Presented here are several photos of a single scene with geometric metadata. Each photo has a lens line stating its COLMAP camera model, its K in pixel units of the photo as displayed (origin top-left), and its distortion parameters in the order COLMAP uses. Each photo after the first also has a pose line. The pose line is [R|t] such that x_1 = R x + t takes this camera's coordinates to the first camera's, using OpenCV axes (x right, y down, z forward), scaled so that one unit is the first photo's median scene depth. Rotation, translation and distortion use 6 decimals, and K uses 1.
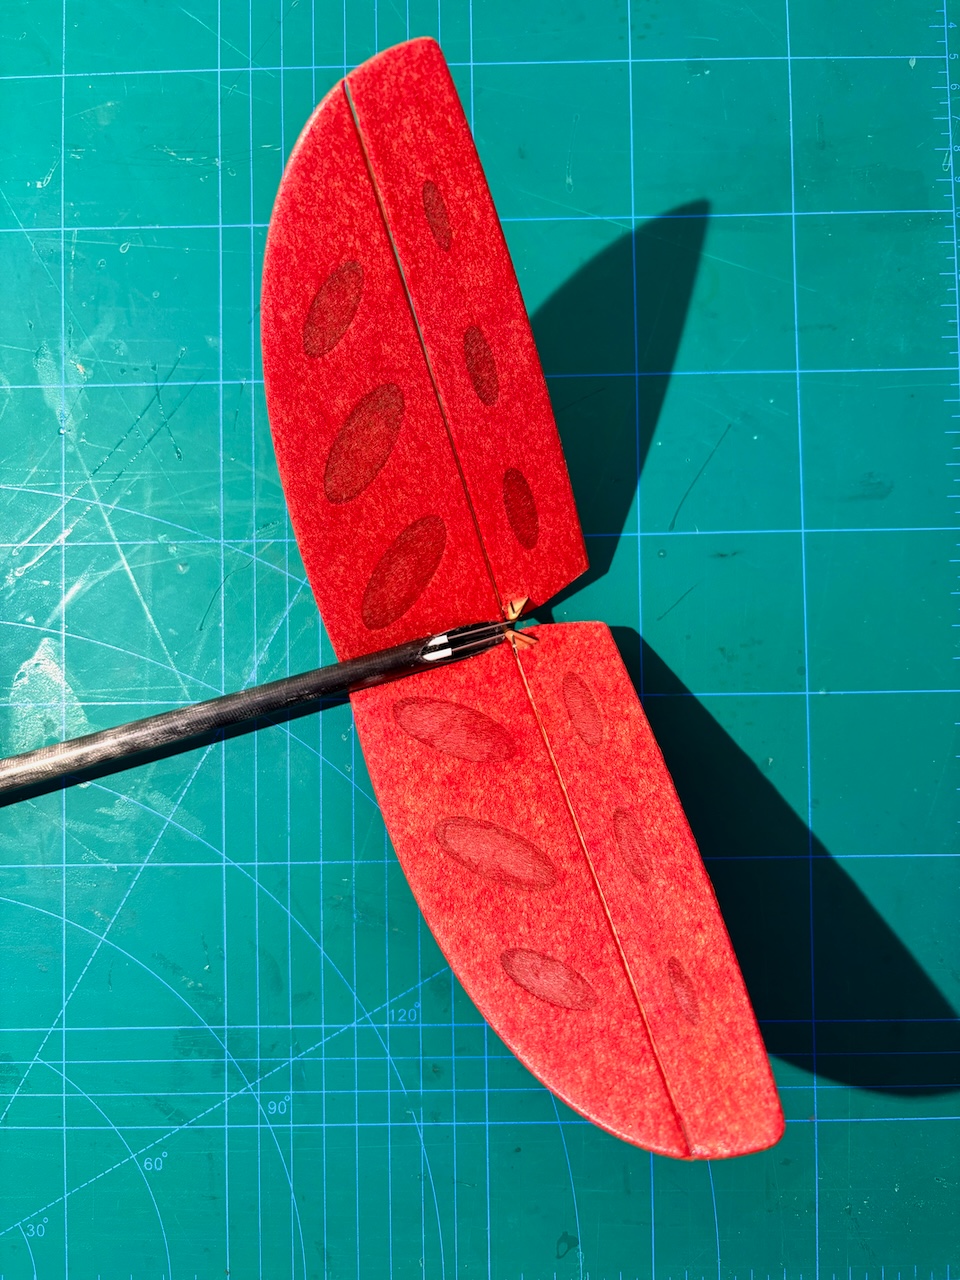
lens RADIAL K [[1046.4, 0, 480.0], [0, 1046.4, 640.0], [0, 0, 1]] dist [-0.026607, 0.004802]
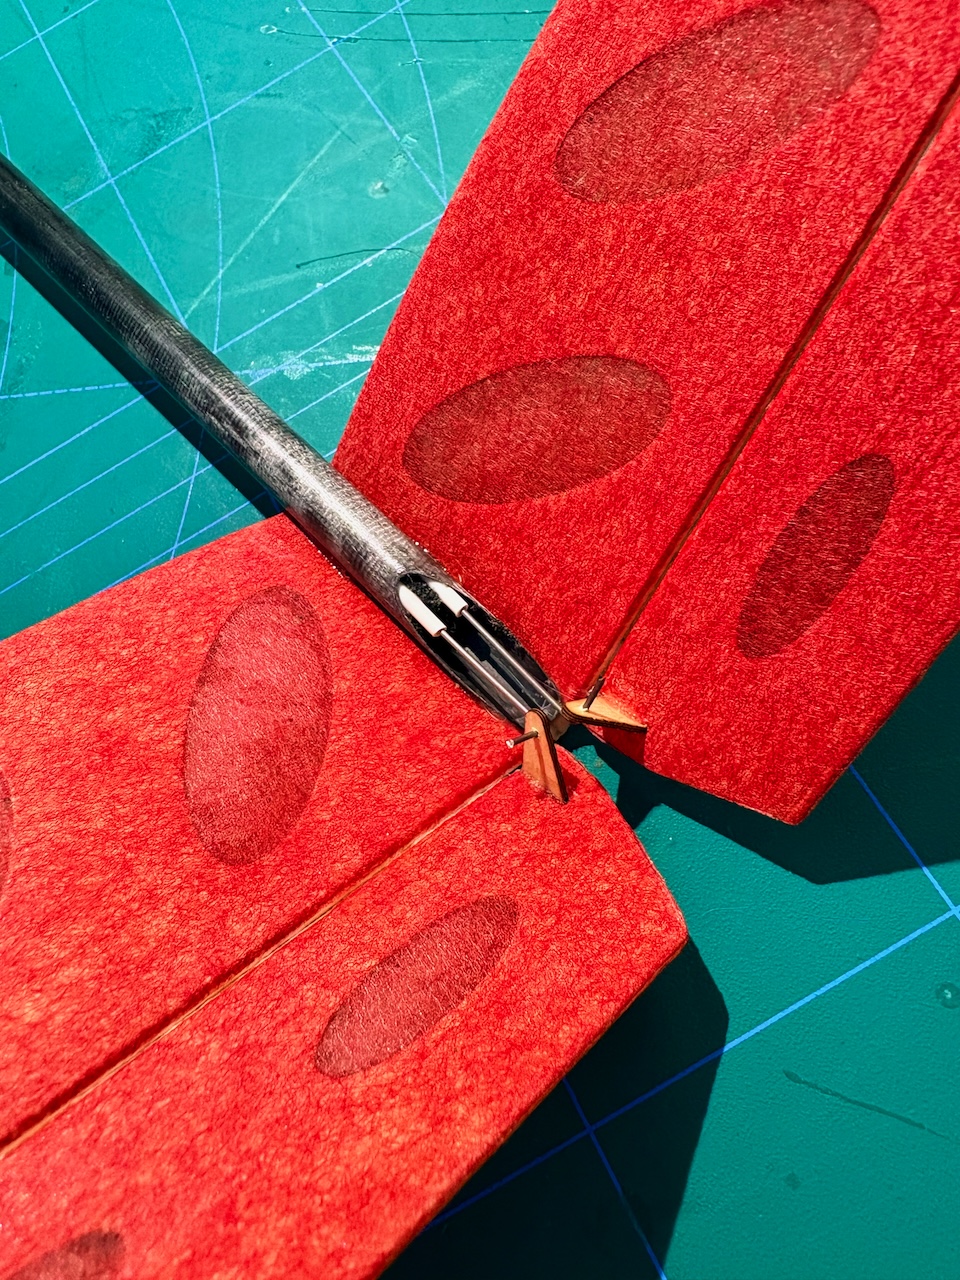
lens RADIAL K [[988.3, 0, 481.4], [0, 988.3, 548.1], [0, 0, 1]] dist [-0.023703, 0.007046]
pose [[0.455941, 0.786372, -0.416818, 0.127474], [-0.856138, 0.515490, 0.036031, -0.037598], [0.243199, 0.340425, 0.908276, 0.635189]]
